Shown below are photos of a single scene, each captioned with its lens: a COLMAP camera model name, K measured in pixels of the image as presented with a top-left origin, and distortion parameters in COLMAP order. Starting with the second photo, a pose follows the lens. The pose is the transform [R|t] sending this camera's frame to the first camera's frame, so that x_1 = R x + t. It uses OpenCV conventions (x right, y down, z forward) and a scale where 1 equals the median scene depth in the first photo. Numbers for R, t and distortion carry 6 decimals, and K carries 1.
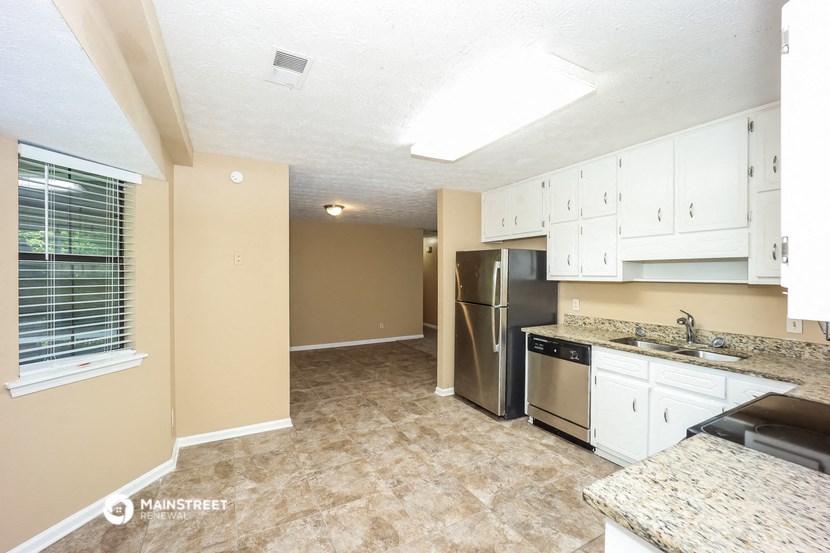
lens RADIAL K [[334.1, 0, 414.8], [0, 334.1, 276.4], [0, 0, 1]] dist [-0.008642, -0.000246]
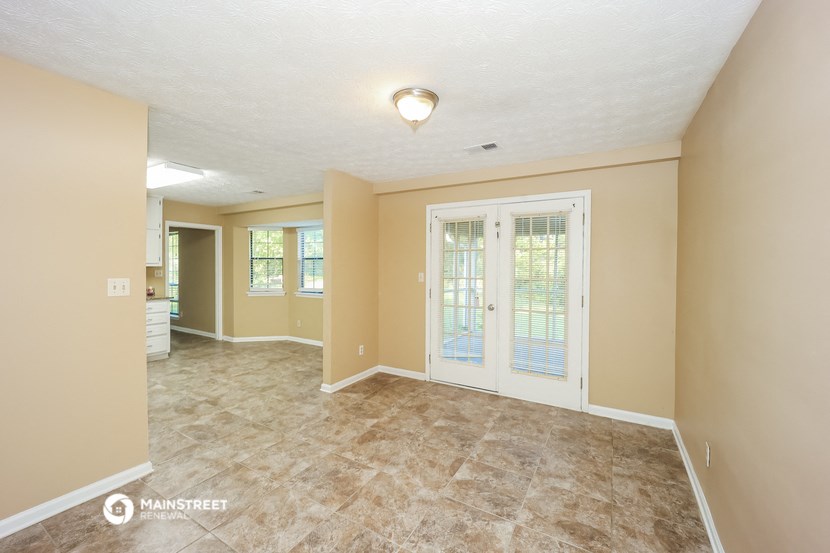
lens RADIAL K [[334.1, 0, 408.6], [0, 334.1, 268.9], [0, 0, 1]] dist [-0.008642, -0.000246]
pose [[-0.864051, 0.001099, -0.503403, -0.039596], [-0.009788, 0.999772, 0.018983, -0.010859], [0.503309, 0.021330, -0.863843, 2.148758]]
